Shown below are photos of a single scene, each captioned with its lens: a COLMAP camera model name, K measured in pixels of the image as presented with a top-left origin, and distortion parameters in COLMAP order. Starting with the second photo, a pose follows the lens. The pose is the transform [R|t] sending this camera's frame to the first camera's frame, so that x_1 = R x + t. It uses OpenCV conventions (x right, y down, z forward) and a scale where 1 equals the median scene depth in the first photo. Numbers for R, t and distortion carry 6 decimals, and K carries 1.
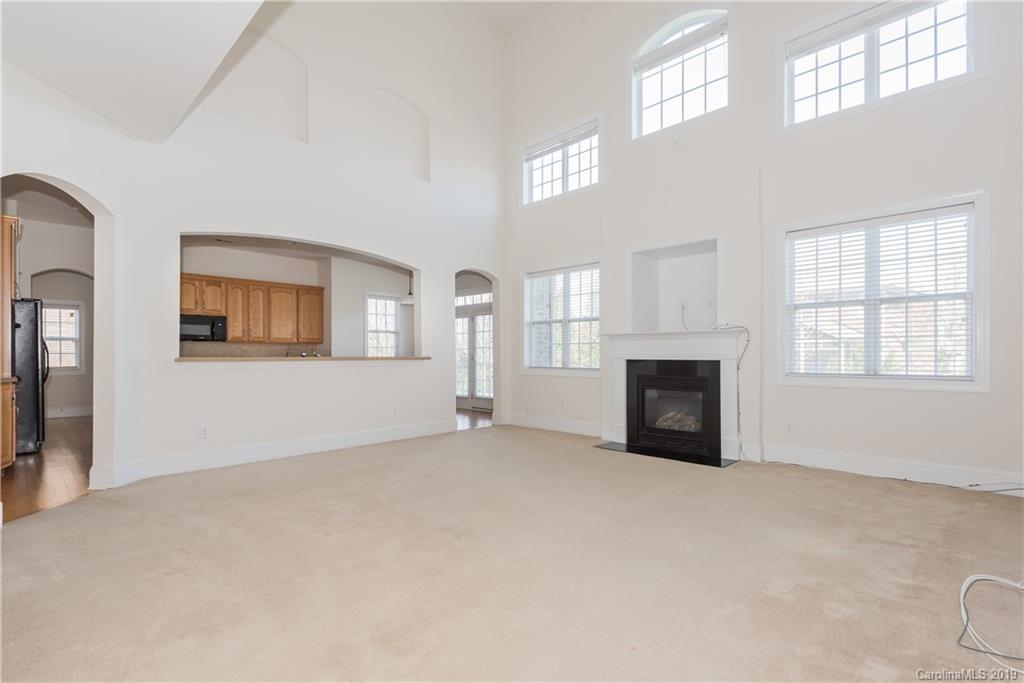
lens RADIAL K [[482.6, 0, 523.5], [0, 482.6, 355.5], [0, 0, 1]] dist [-0.020108, 0.001941]
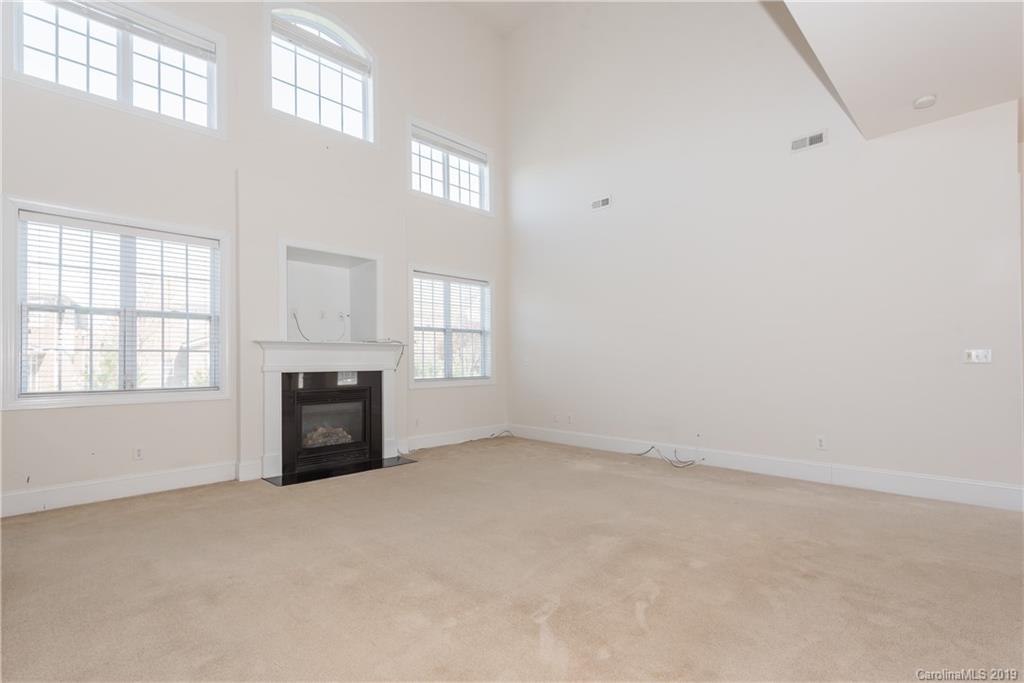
lens RADIAL K [[482.6, 0, 522.9], [0, 482.6, 356.0], [0, 0, 1]] dist [-0.020108, 0.001941]
pose [[-0.022772, 0.017090, 0.999595, -0.618864], [0.013309, 0.999770, -0.016789, -0.001283], [-0.999652, 0.012921, -0.022994, 0.607901]]
